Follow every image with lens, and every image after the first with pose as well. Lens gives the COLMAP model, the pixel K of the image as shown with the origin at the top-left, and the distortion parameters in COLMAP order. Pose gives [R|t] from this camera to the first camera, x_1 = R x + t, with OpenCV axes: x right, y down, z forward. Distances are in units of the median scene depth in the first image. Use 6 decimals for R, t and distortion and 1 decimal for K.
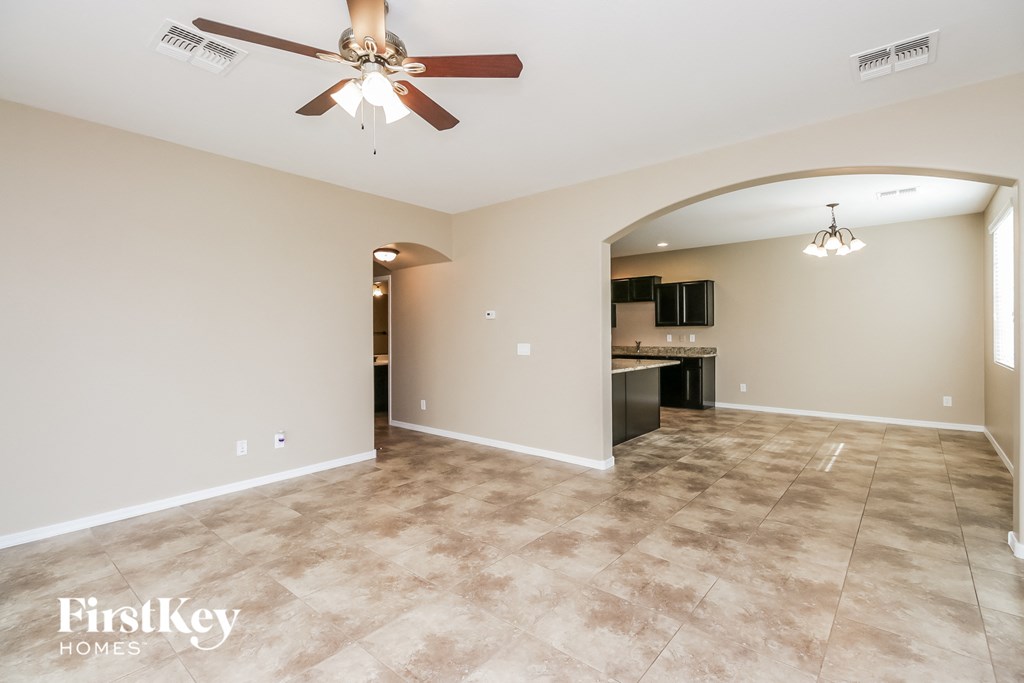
lens RADIAL K [[468.6, 0, 512.3], [0, 468.6, 333.5], [0, 0, 1]] dist [0.023460, -0.012493]
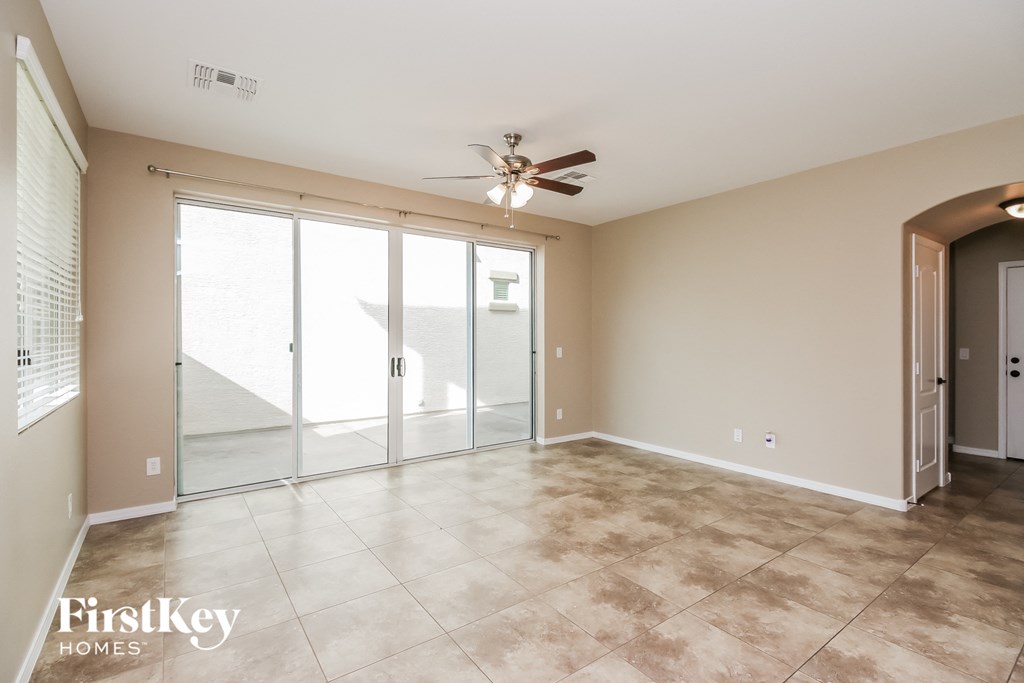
lens RADIAL K [[468.6, 0, 512.3], [0, 468.6, 333.5], [0, 0, 1]] dist [0.023460, -0.012493]
pose [[-0.234194, 0.000724, -0.972190, 0.871196], [-0.004981, 0.999986, 0.001945, -0.012230], [0.972177, 0.005298, -0.234187, 0.918533]]
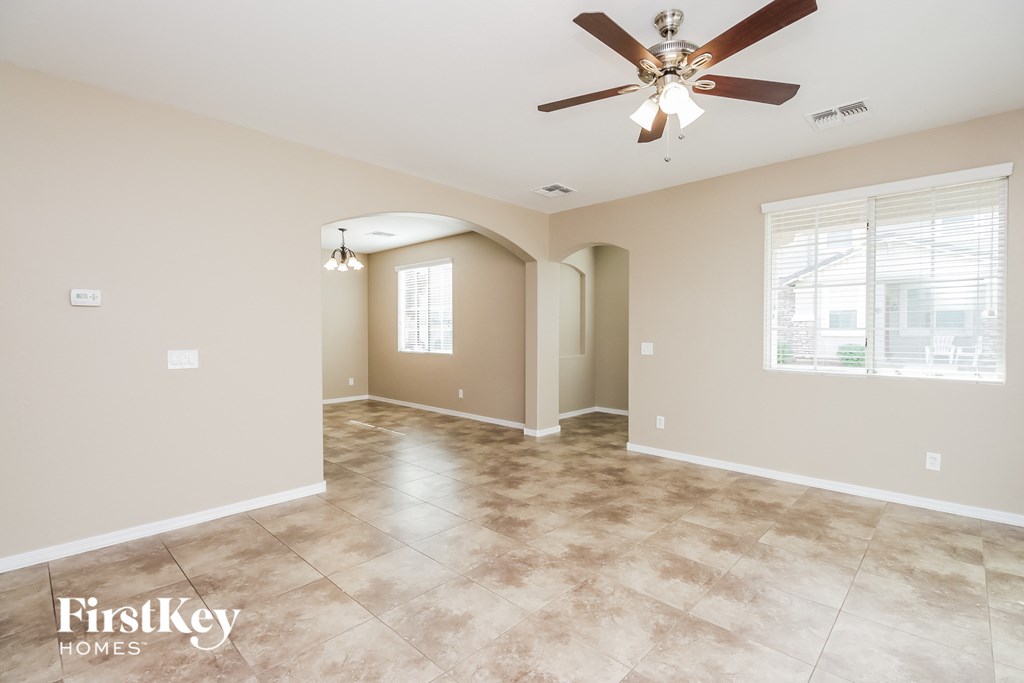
lens RADIAL K [[468.6, 0, 512.3], [0, 468.6, 333.5], [0, 0, 1]] dist [0.023460, -0.012493]
pose [[0.055451, 0.000239, 0.998461, -0.925319], [0.003831, 0.999993, -0.000452, 0.001675], [-0.998454, 0.003850, 0.055450, 0.856451]]
